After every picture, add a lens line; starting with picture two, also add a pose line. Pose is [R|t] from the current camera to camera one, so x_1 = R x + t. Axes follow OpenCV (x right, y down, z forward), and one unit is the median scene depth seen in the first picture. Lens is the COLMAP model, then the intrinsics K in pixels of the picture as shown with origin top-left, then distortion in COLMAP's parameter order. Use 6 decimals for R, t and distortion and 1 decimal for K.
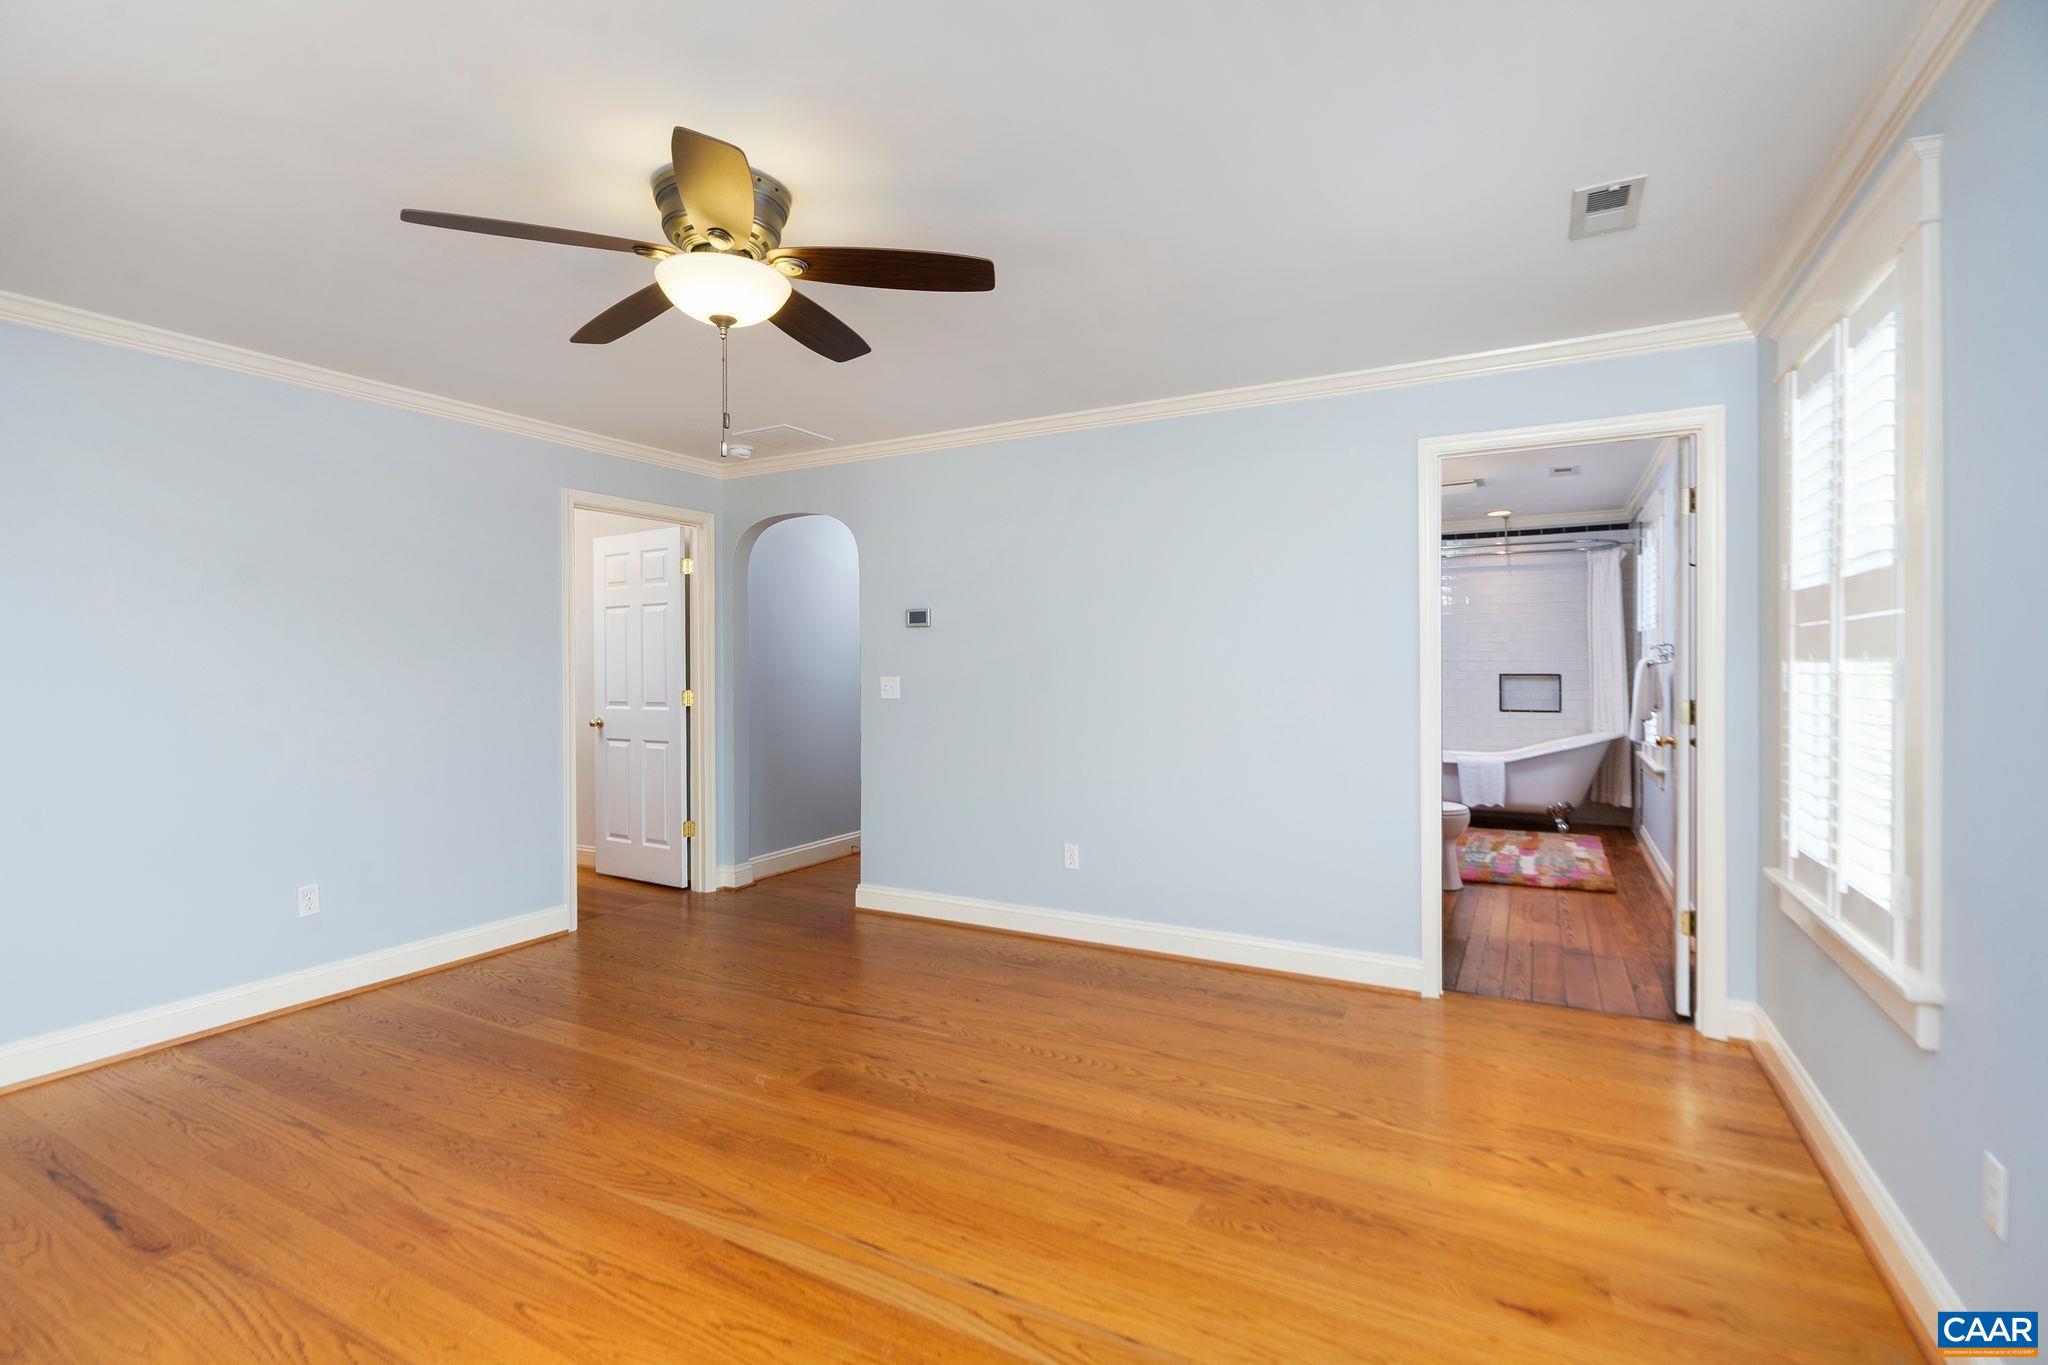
lens RADIAL K [[932.1, 0, 1008.6], [0, 932.1, 672.1], [0, 0, 1]] dist [0.002673, 0.000705]
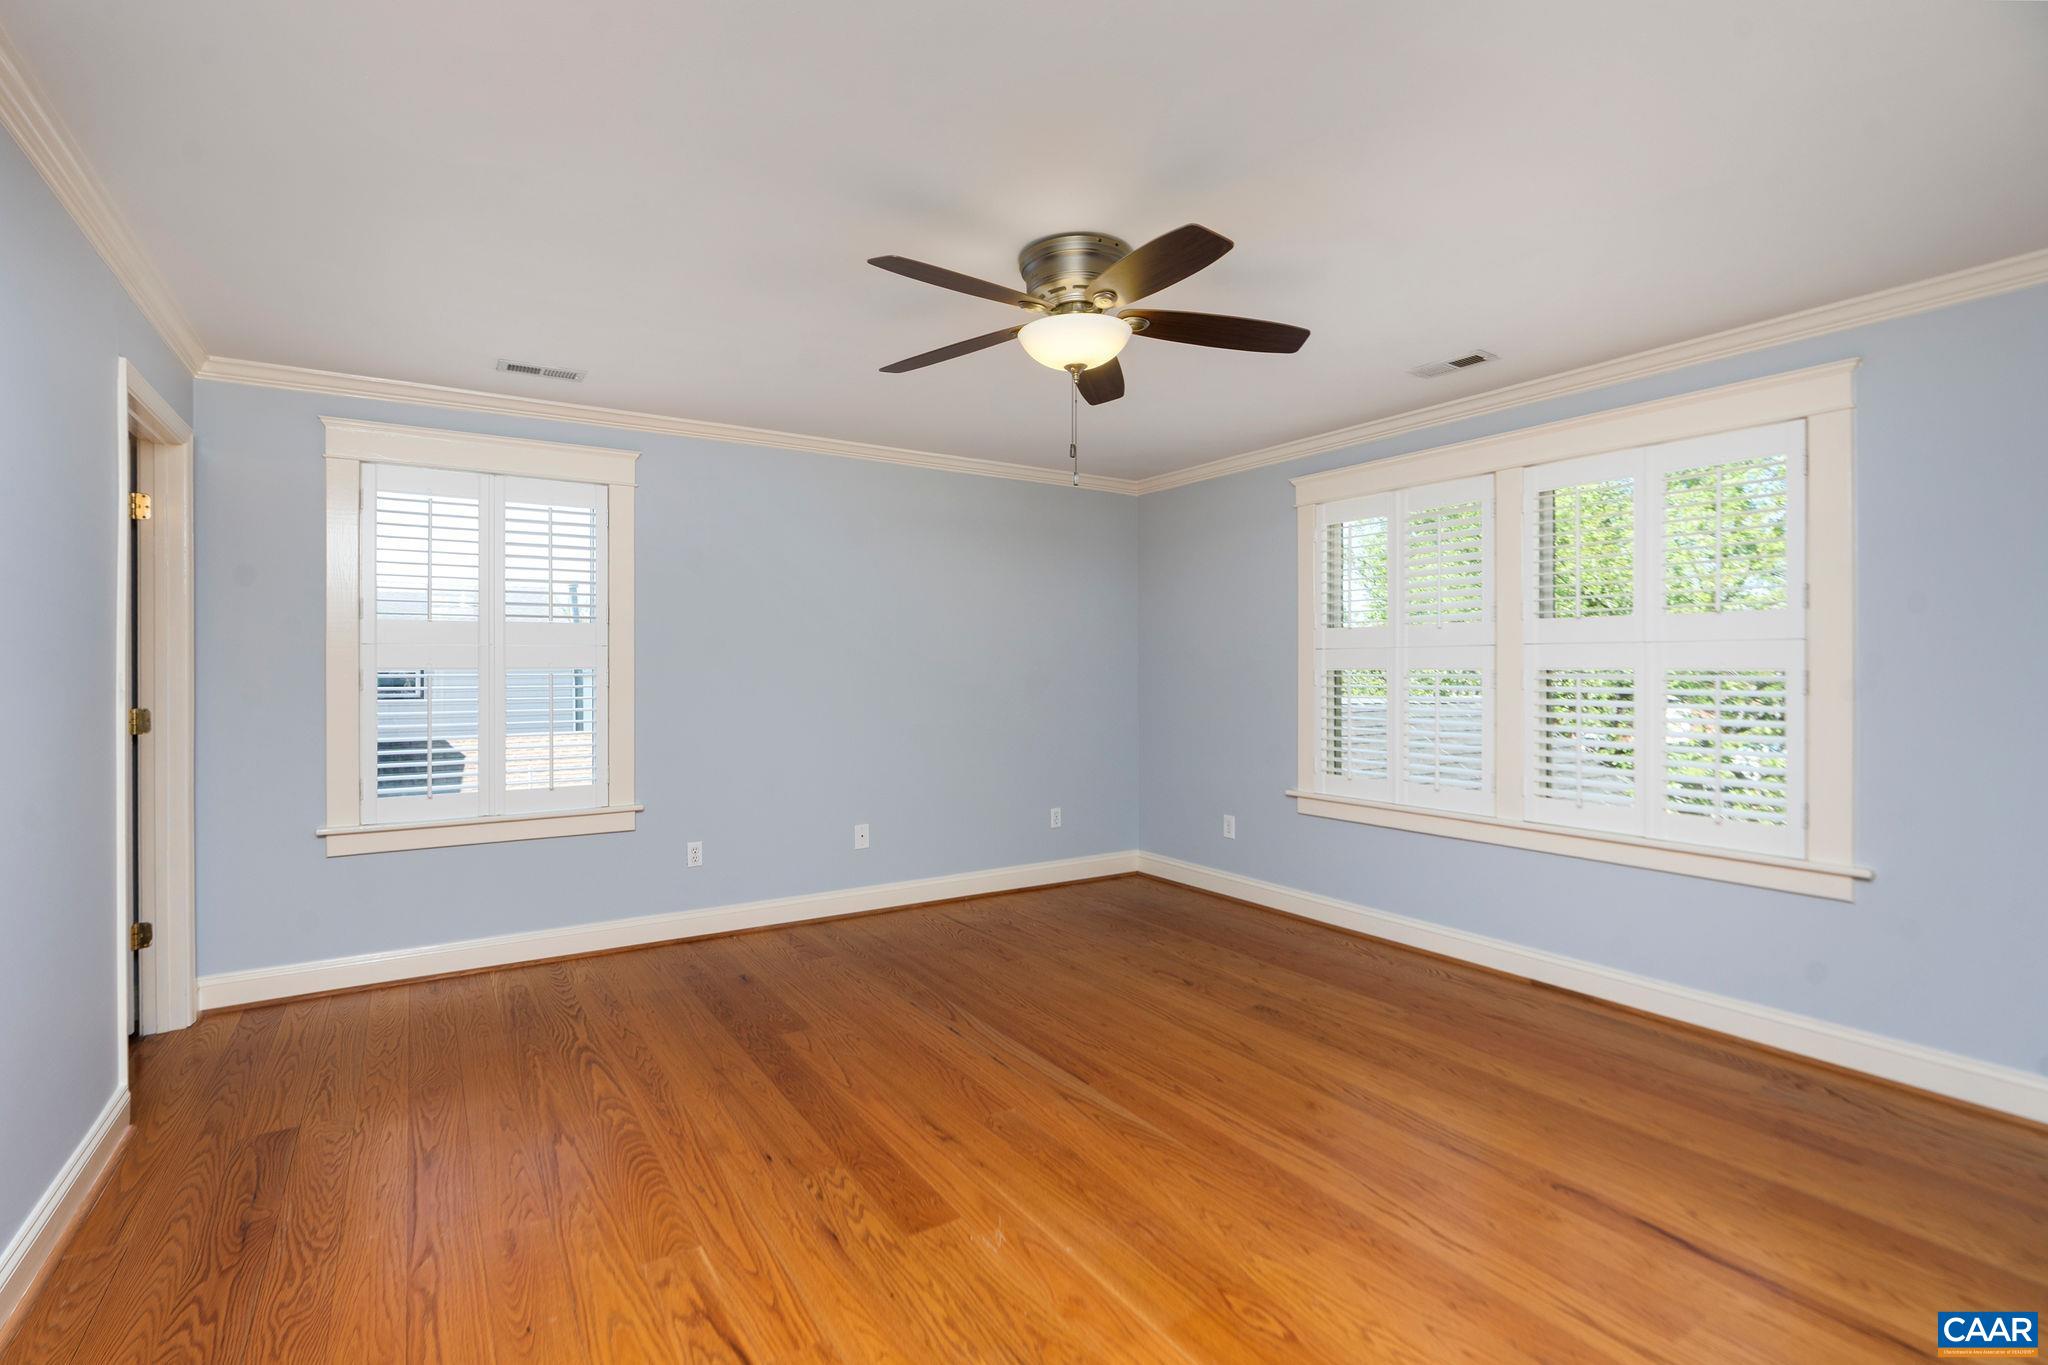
lens RADIAL K [[932.1, 0, 1008.6], [0, 932.1, 672.1], [0, 0, 1]] dist [0.002673, 0.000705]
pose [[-0.877046, 0.004811, 0.480383, -0.258485], [0.007908, 0.999959, 0.004423, -0.001199], [-0.480342, 0.007678, -0.877048, 0.674932]]
